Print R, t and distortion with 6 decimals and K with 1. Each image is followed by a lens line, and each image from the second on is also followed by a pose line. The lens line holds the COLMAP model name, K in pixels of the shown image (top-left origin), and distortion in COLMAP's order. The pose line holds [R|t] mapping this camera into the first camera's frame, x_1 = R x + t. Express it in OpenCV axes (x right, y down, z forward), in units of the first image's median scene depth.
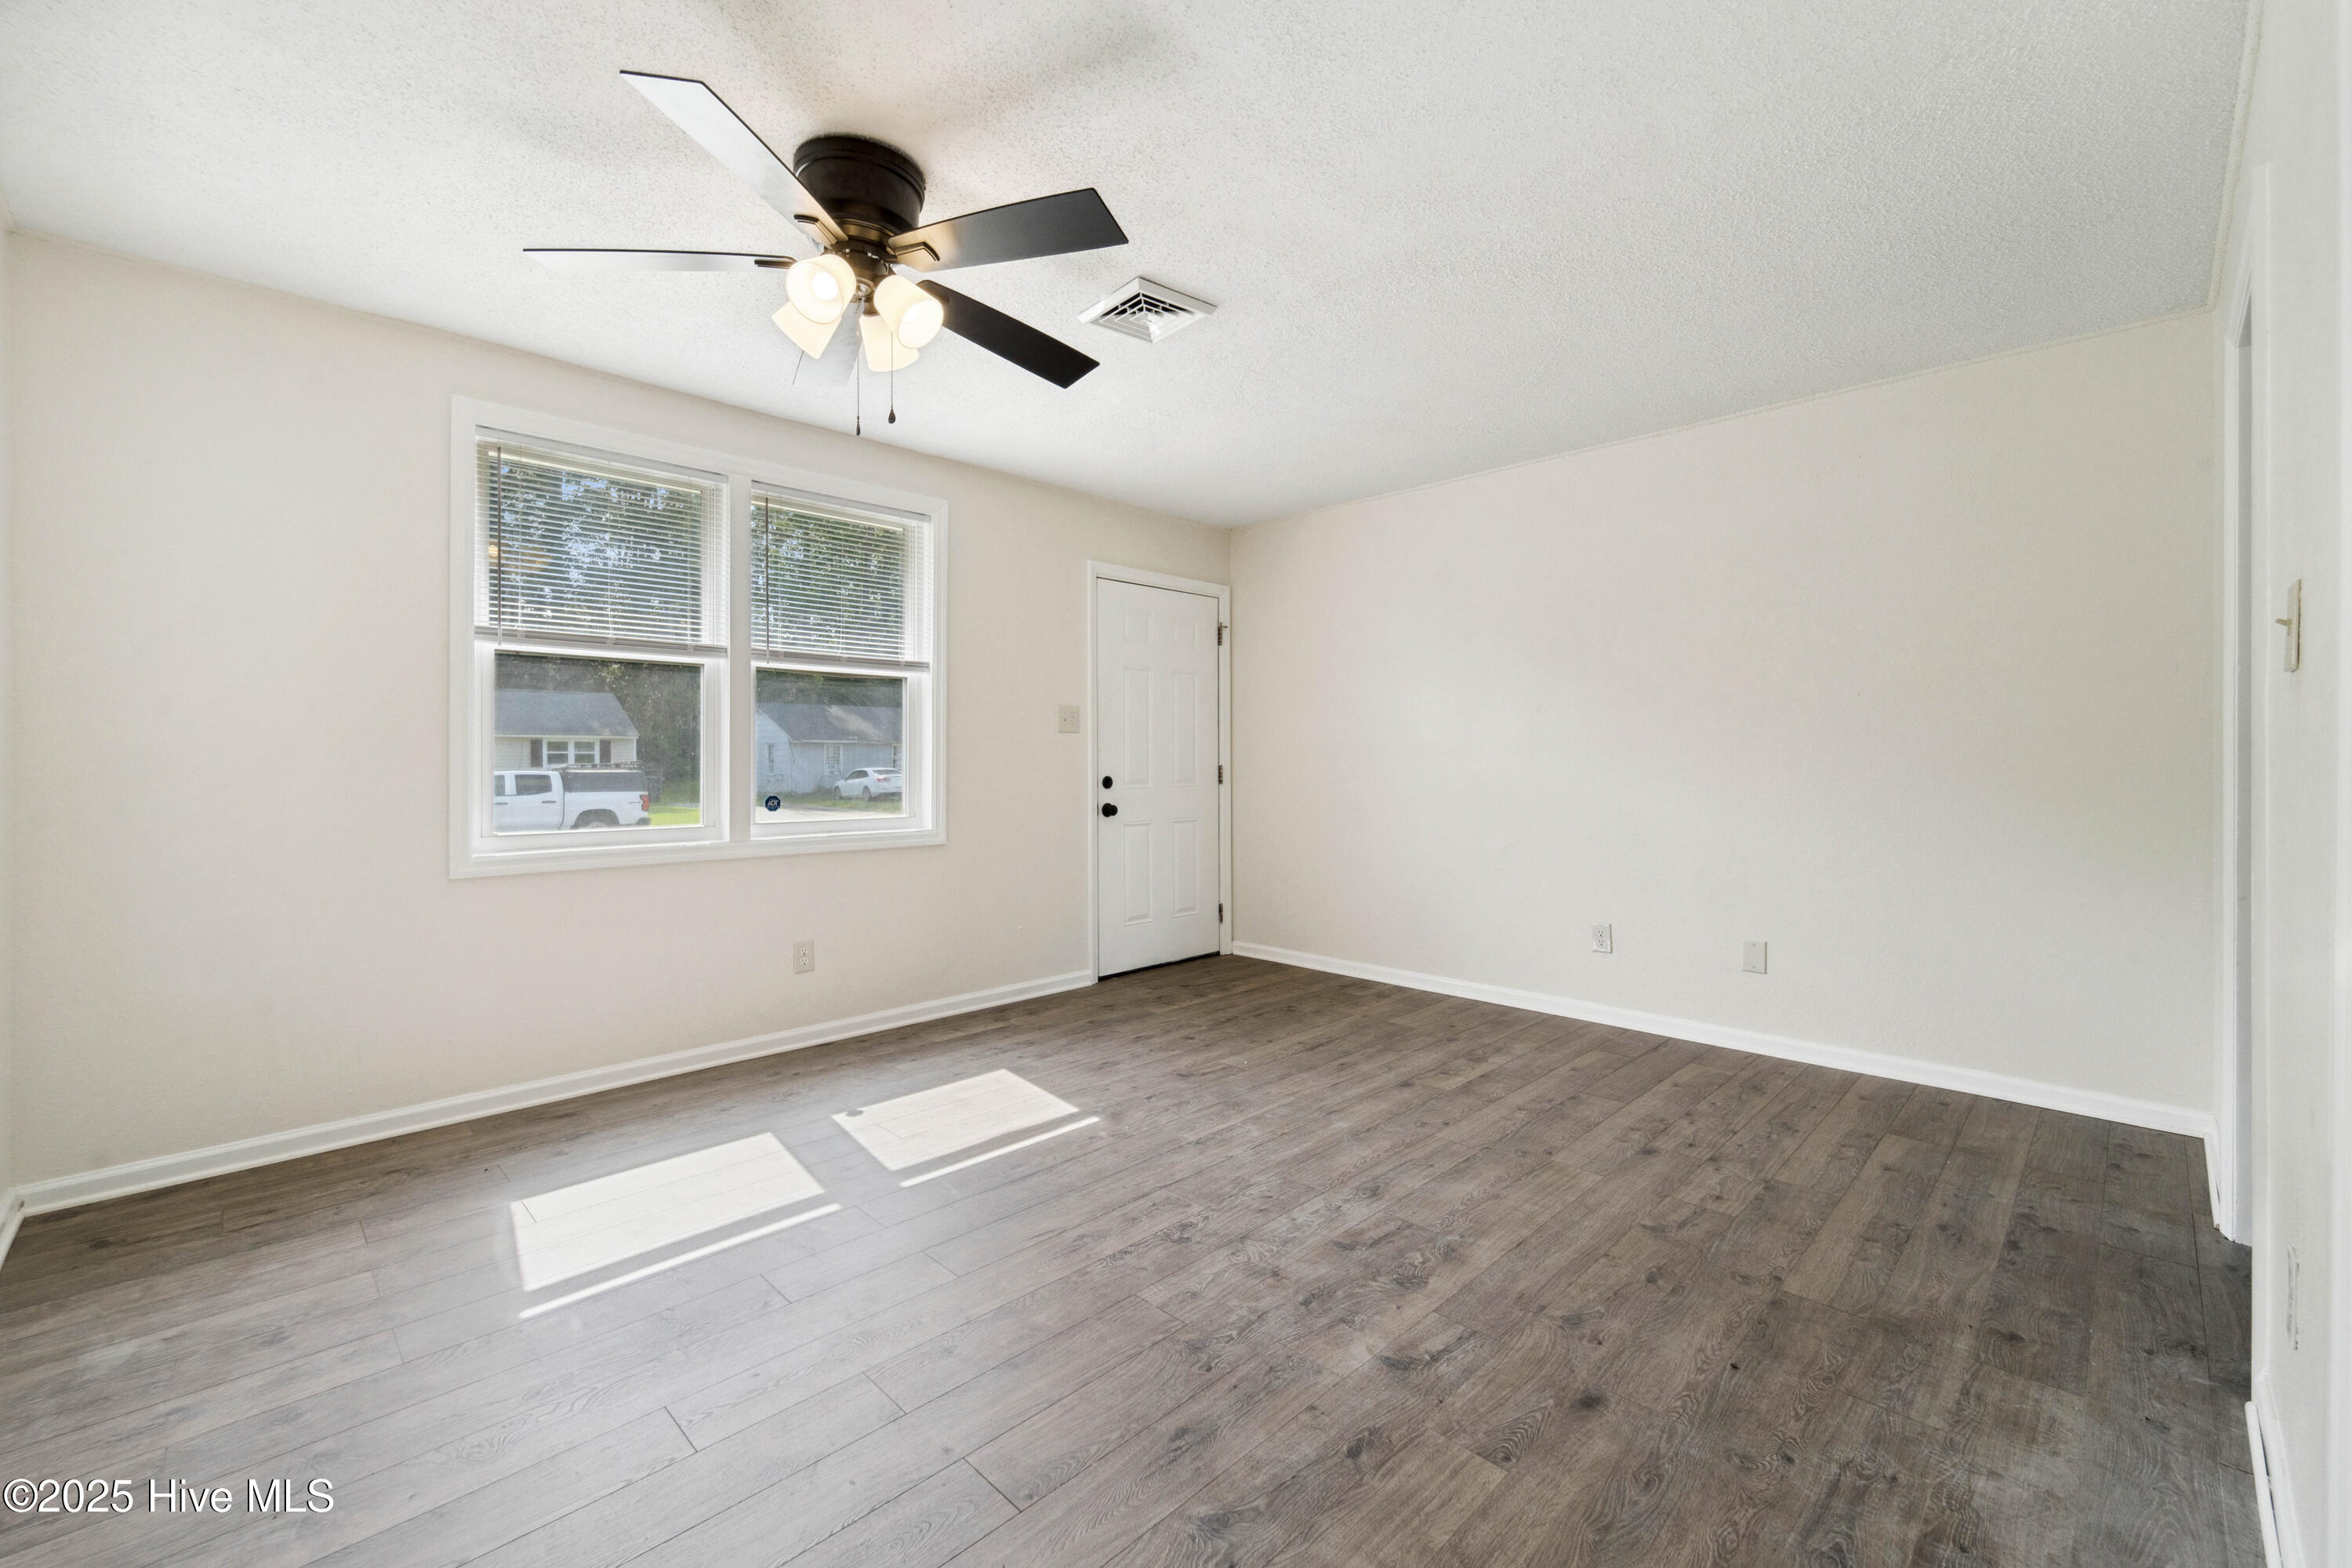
lens RADIAL K [[951.4, 0, 1150.3], [0, 951.4, 753.4], [0, 0, 1]] dist [-0.000366, -0.000283]
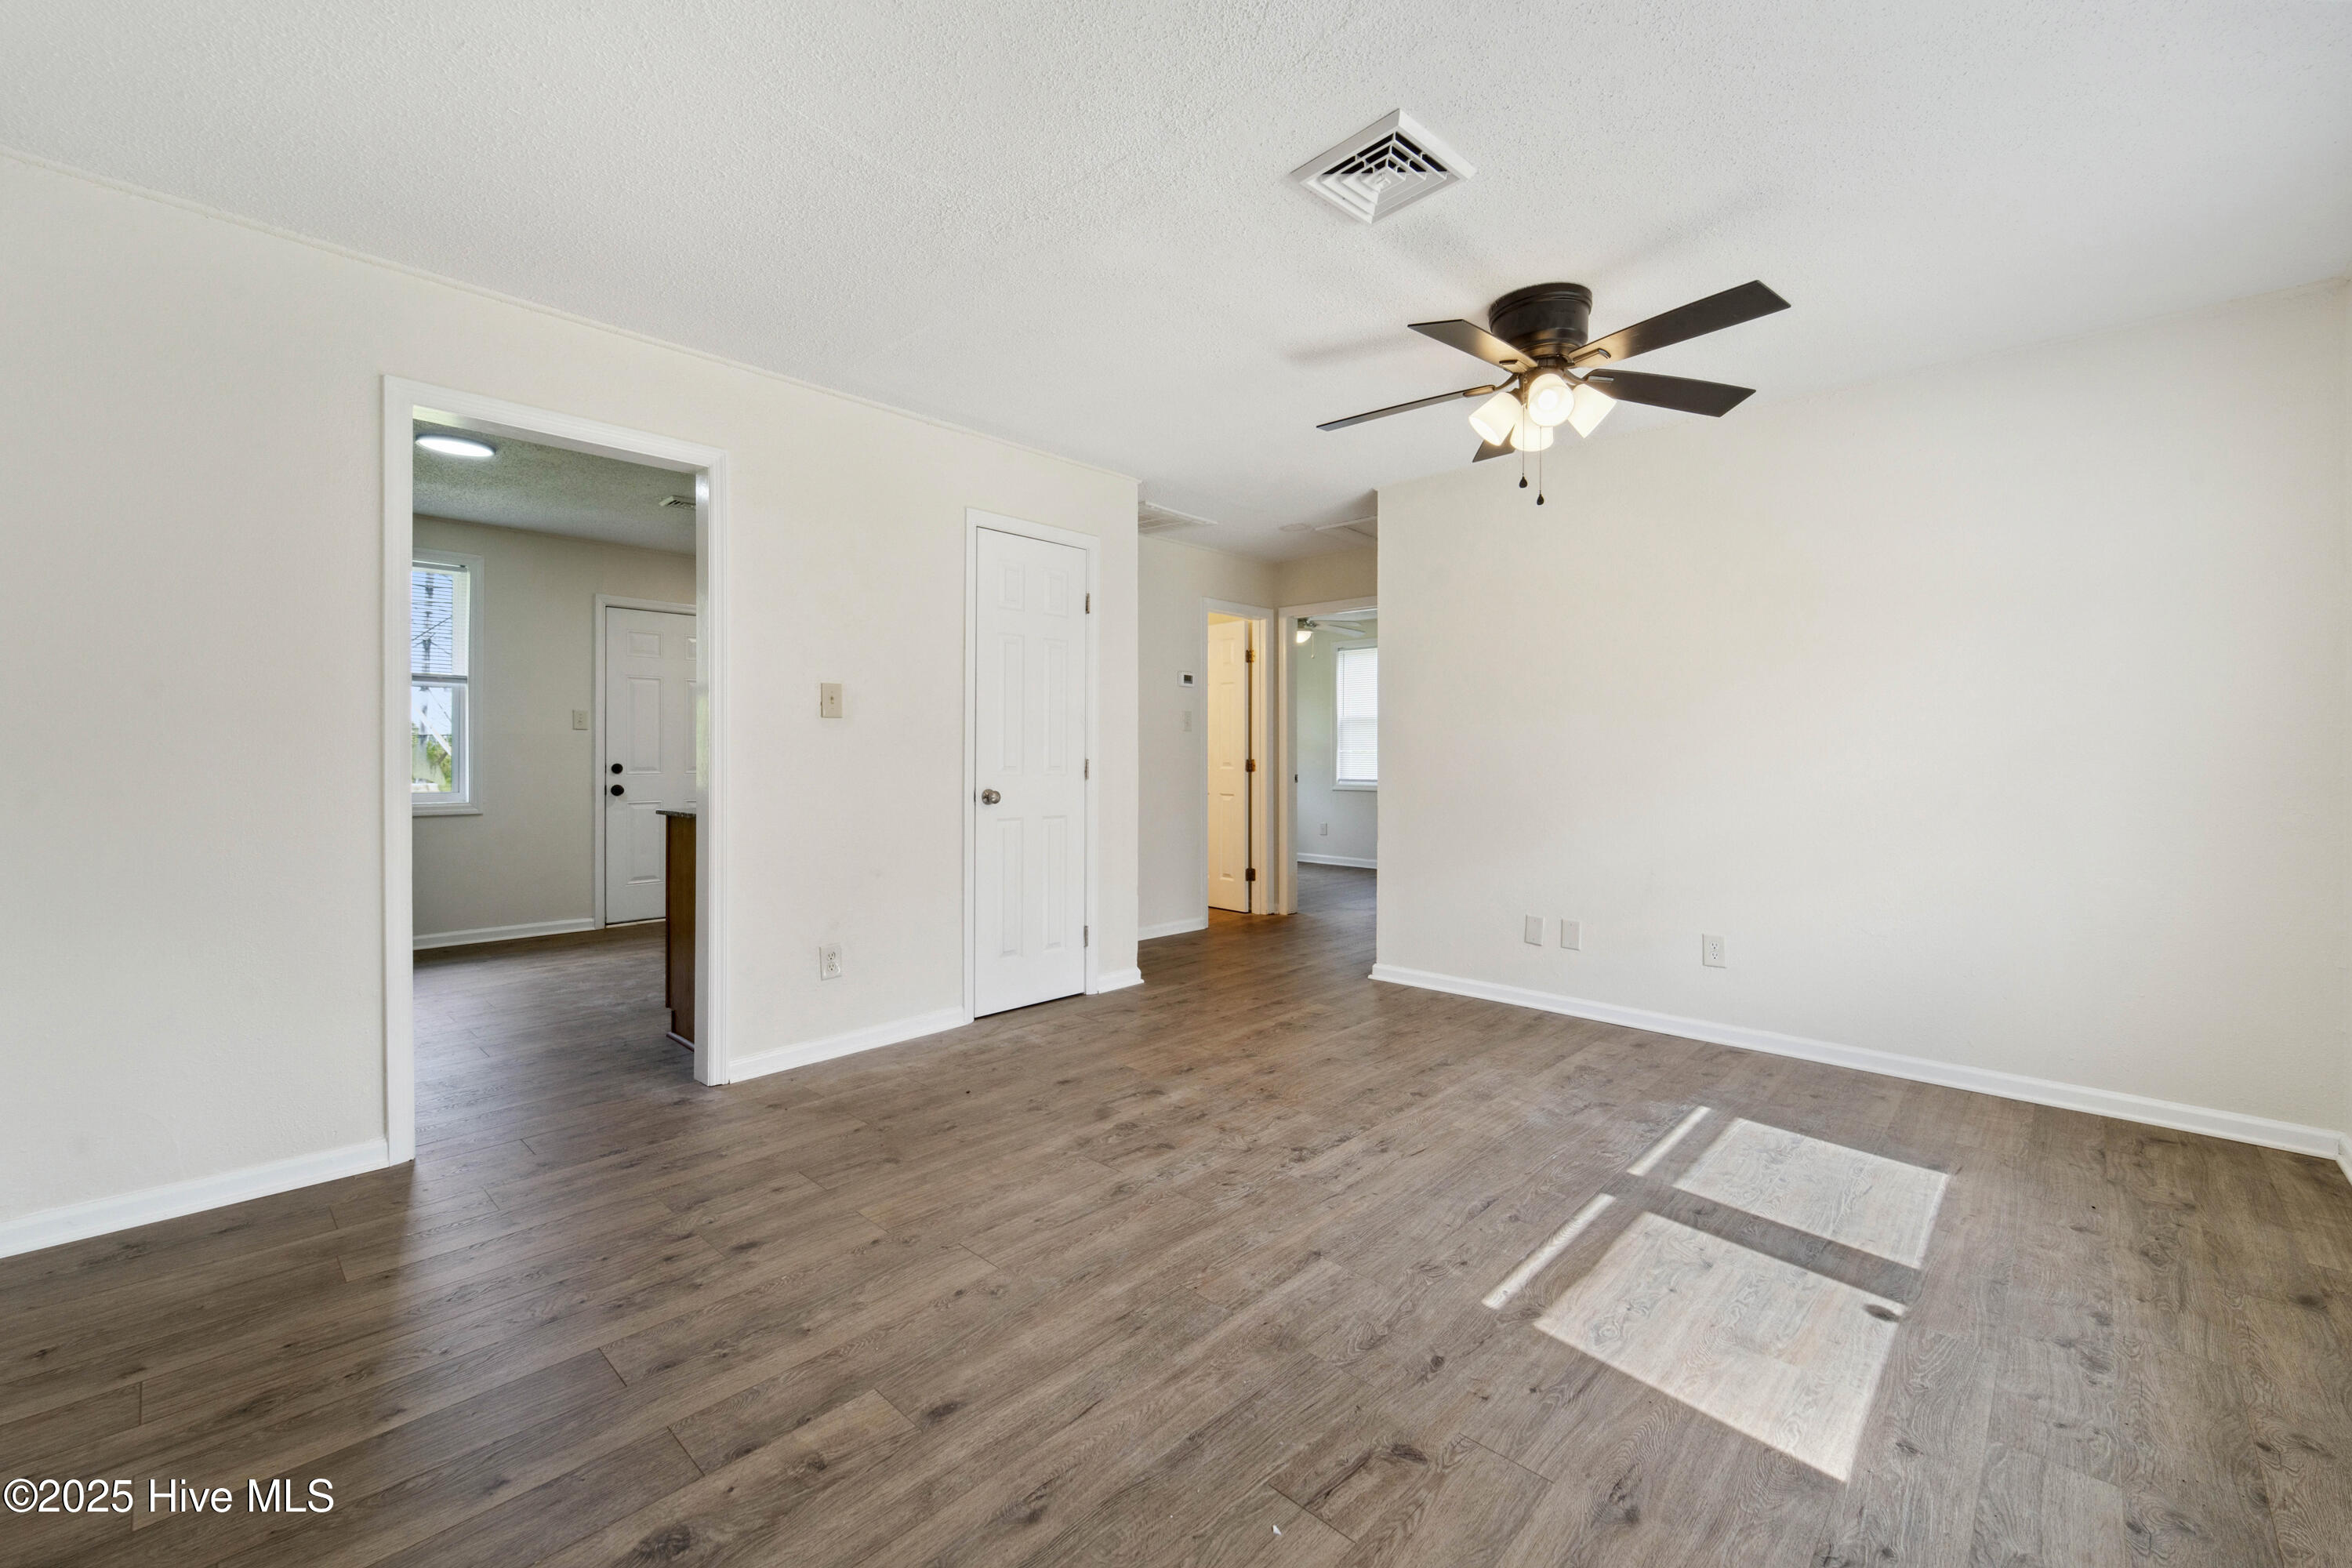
lens RADIAL K [[951.4, 0, 1150.3], [0, 951.4, 753.4], [0, 0, 1]] dist [-0.000366, -0.000283]
pose [[-0.999473, -0.000163, -0.032468, 0.224015], [0.000067, 0.999975, -0.007066, 0.015276], [0.032469, -0.007064, -0.999448, 1.891732]]
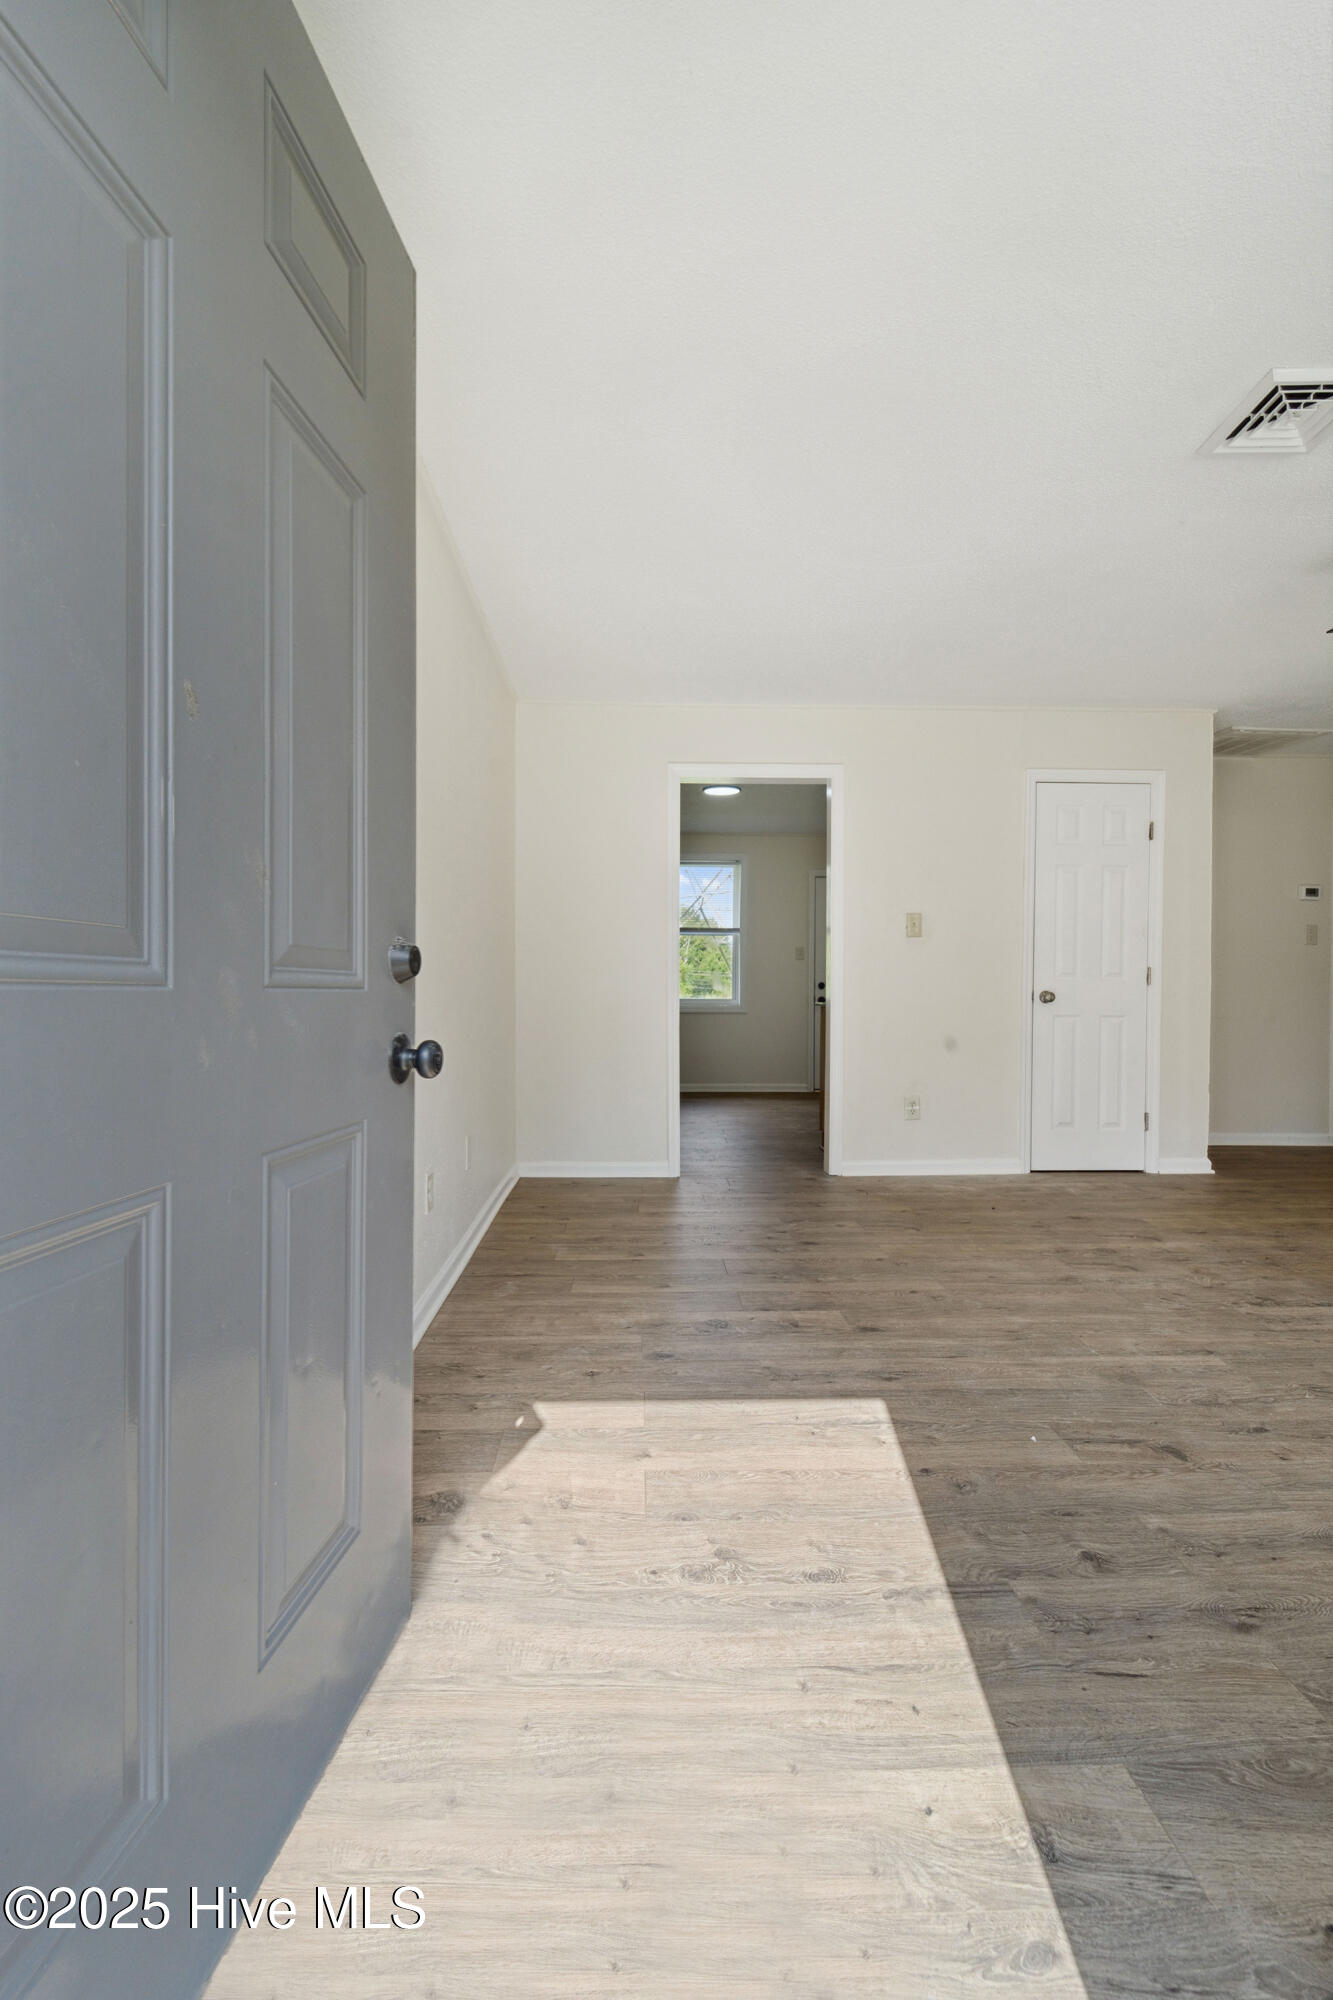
lens RADIAL K [[799.3, 0, 666.5], [0, 799.3, 1000.0], [0, 0, 1]] dist [0.001542, 0.000054]
pose [[-0.743651, -0.008566, 0.668513, -0.077738], [-0.005704, 0.999963, 0.006467, 0.075085], [-0.668543, 0.000996, -0.743672, 2.063212]]
